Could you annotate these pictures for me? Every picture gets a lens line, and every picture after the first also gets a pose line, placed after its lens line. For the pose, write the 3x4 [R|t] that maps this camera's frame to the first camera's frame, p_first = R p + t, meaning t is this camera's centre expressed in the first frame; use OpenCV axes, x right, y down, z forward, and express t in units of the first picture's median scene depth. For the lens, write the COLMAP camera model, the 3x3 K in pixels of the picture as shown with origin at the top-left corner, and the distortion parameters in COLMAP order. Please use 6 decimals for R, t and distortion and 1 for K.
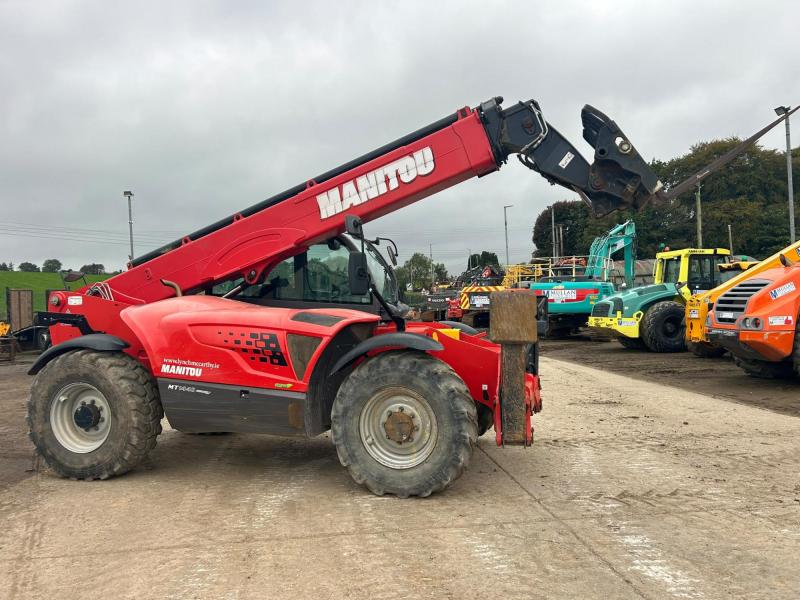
lens RADIAL K [[600.9, 0, 408.1], [0, 600.9, 303.6], [0, 0, 1]] dist [0.062742, -0.068572]
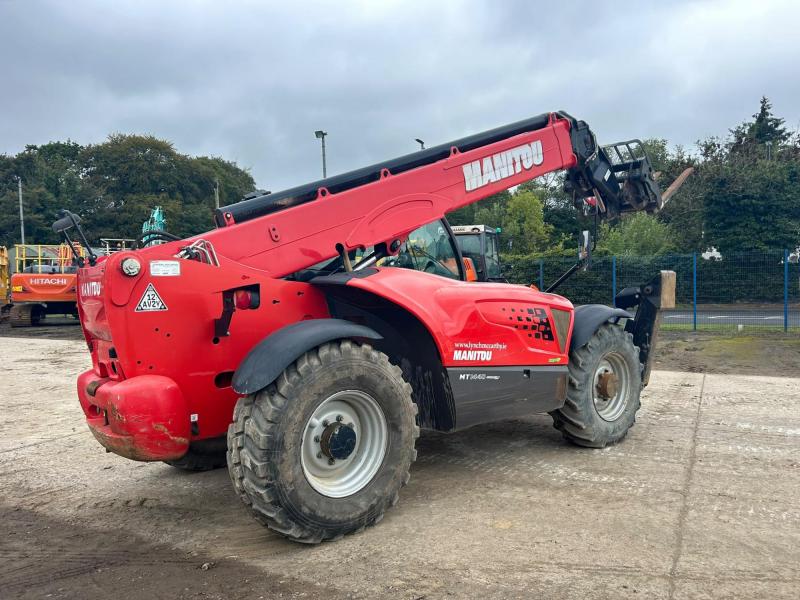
lens RADIAL K [[600.9, 0, 406.9], [0, 600.9, 302.6], [0, 0, 1]] dist [0.062742, -0.068572]
pose [[0.575985, -0.012362, 0.817367, -1.073868], [0.003077, 0.999911, 0.012954, 0.025743], [-0.817454, -0.004946, 0.575972, 0.582333]]
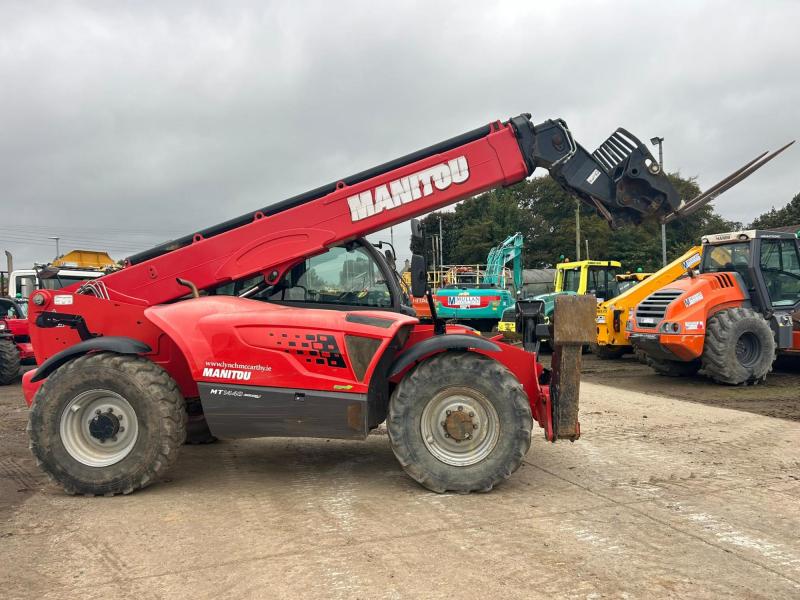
lens RADIAL K [[600.9, 0, 408.5], [0, 600.9, 303.3], [0, 0, 1]] dist [0.062742, -0.068572]
pose [[0.975790, 0.011696, 0.218395, -0.296569], [-0.009556, 0.999895, -0.010852, 0.006580], [-0.218499, 0.008503, 0.975800, 0.007664]]
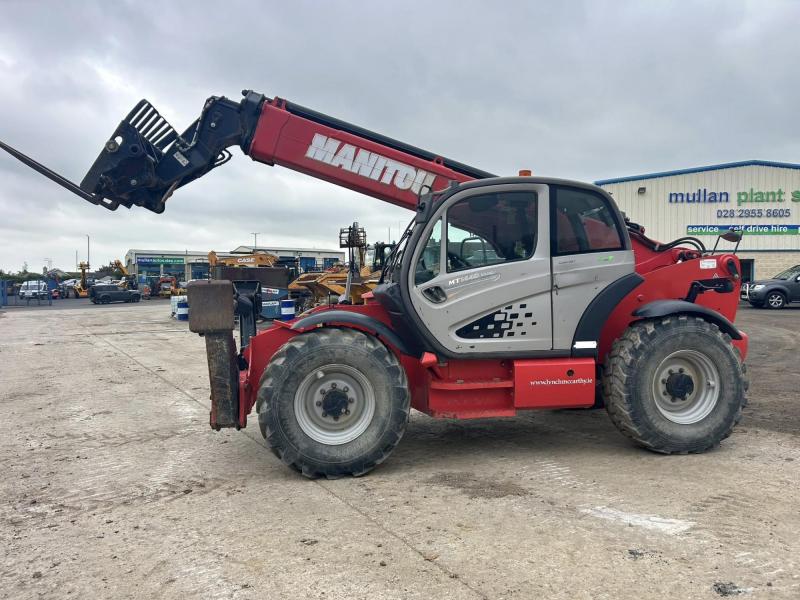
lens RADIAL K [[600.9, 0, 401.9], [0, 600.9, 297.5], [0, 0, 1]] dist [0.062742, -0.068572]
pose [[-0.919022, 0.055270, -0.390312, 0.345244], [0.046484, 0.998409, 0.031930, -0.007460], [0.391455, 0.011201, -0.920129, 2.160493]]
